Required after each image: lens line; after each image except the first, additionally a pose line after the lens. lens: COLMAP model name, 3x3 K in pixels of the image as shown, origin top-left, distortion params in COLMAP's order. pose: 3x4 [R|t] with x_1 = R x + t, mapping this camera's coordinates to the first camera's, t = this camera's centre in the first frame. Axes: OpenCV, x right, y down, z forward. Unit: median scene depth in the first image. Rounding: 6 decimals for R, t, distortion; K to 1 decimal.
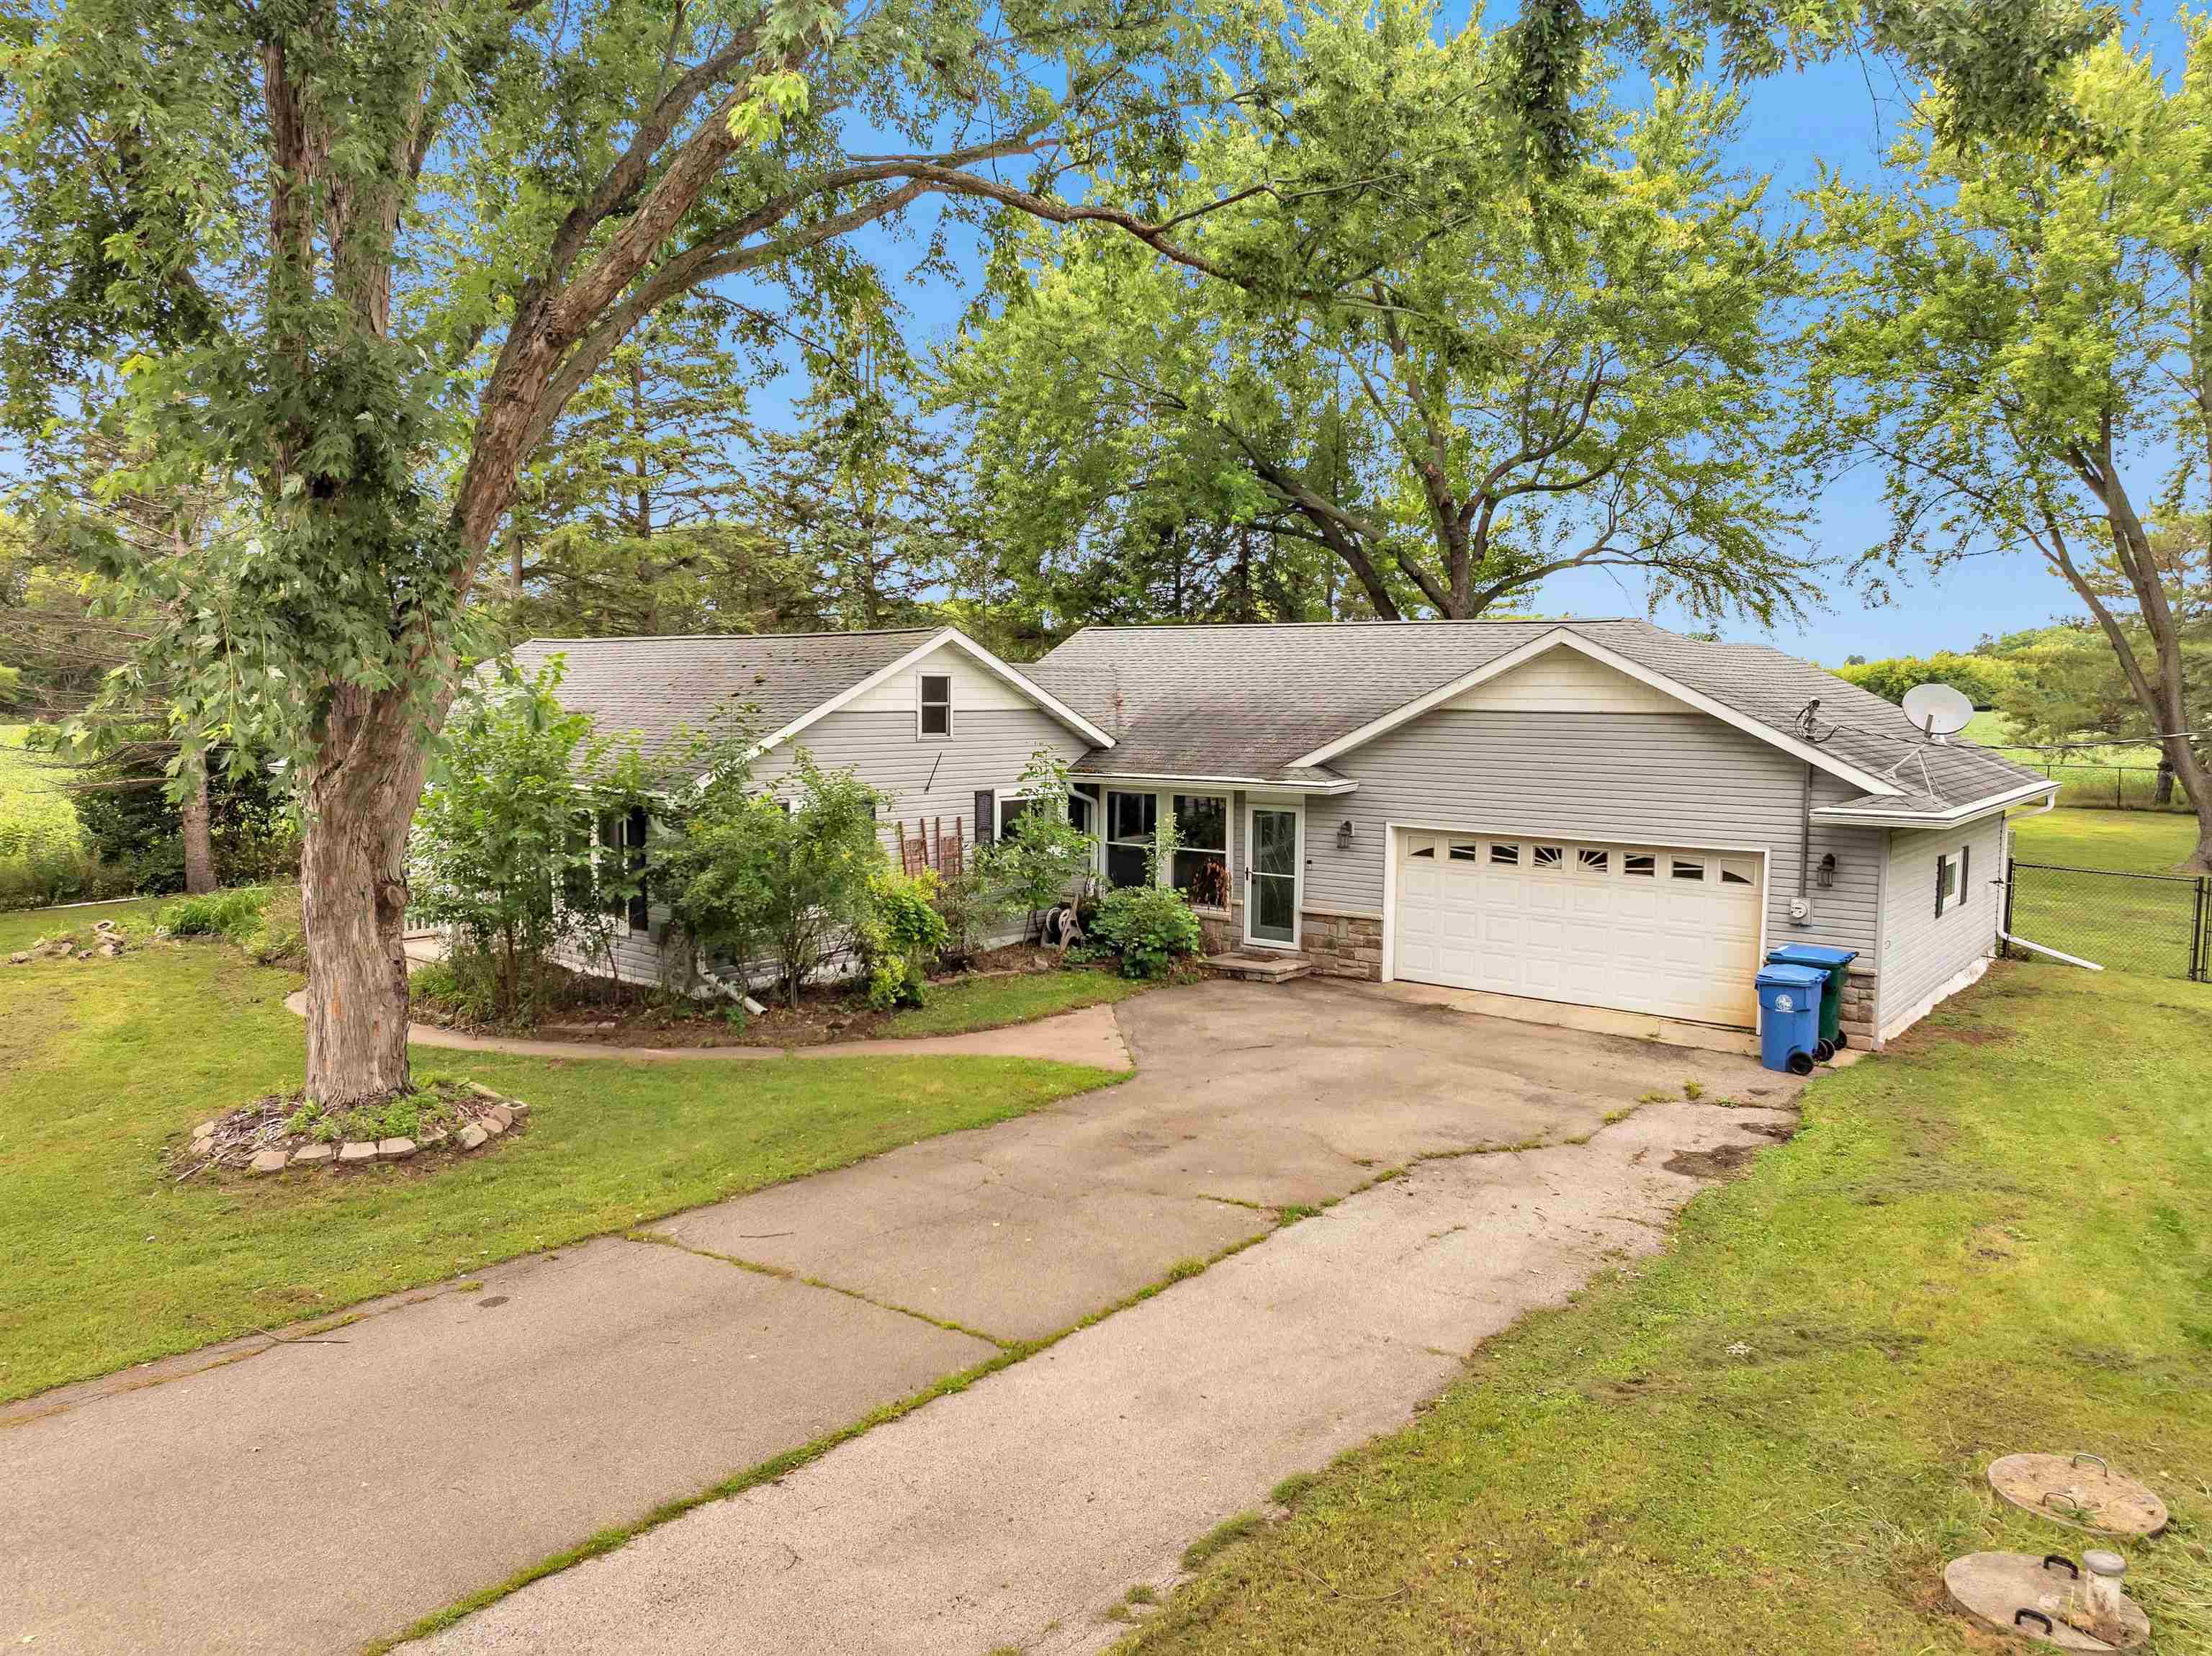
lens RADIAL K [[1557.1, 0, 1106.0], [0, 1557.1, 828.0], [0, 0, 1]] dist [-0.034948, -0.003081]
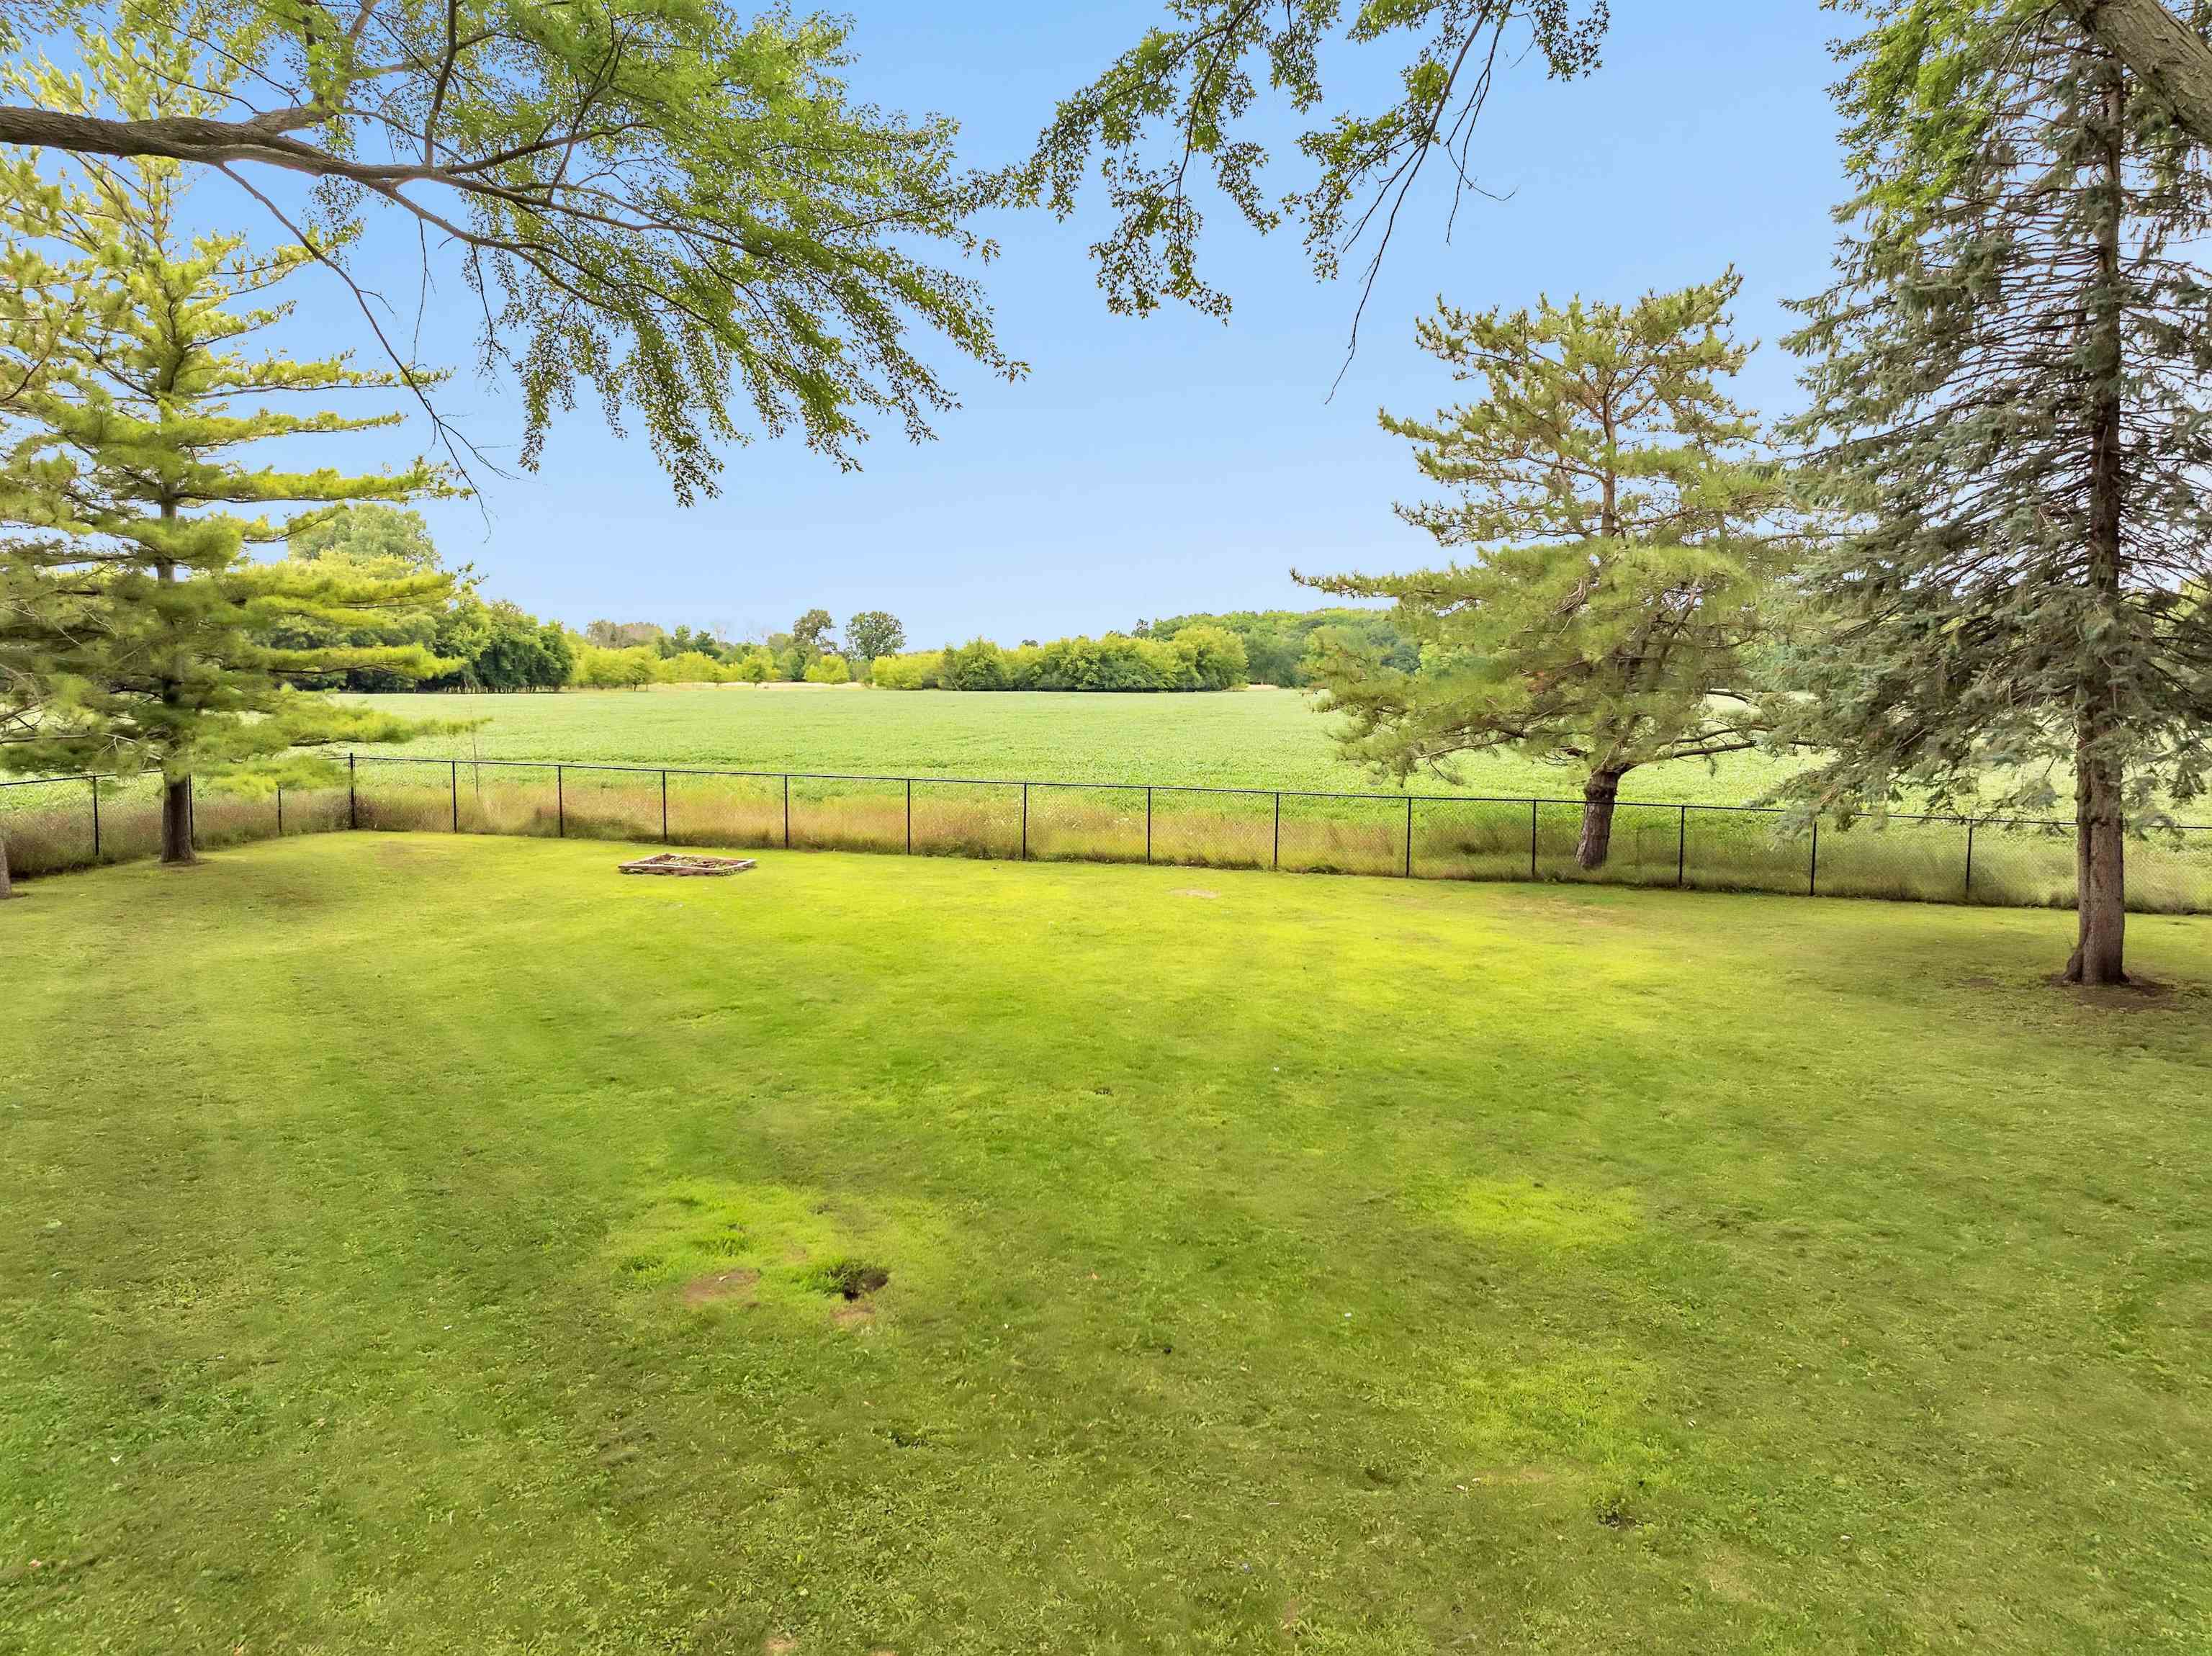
lens RADIAL K [[1566.1, 0, 1106.0], [0, 1566.1, 828.0], [0, 0, 1]] dist [-0.040161, 0.010633]
pose [[0.877993, -0.039464, 0.477045, 0.298294], [0.034348, 0.999221, 0.019446, -0.047282], [-0.477440, -0.000688, 0.878664, 0.635549]]
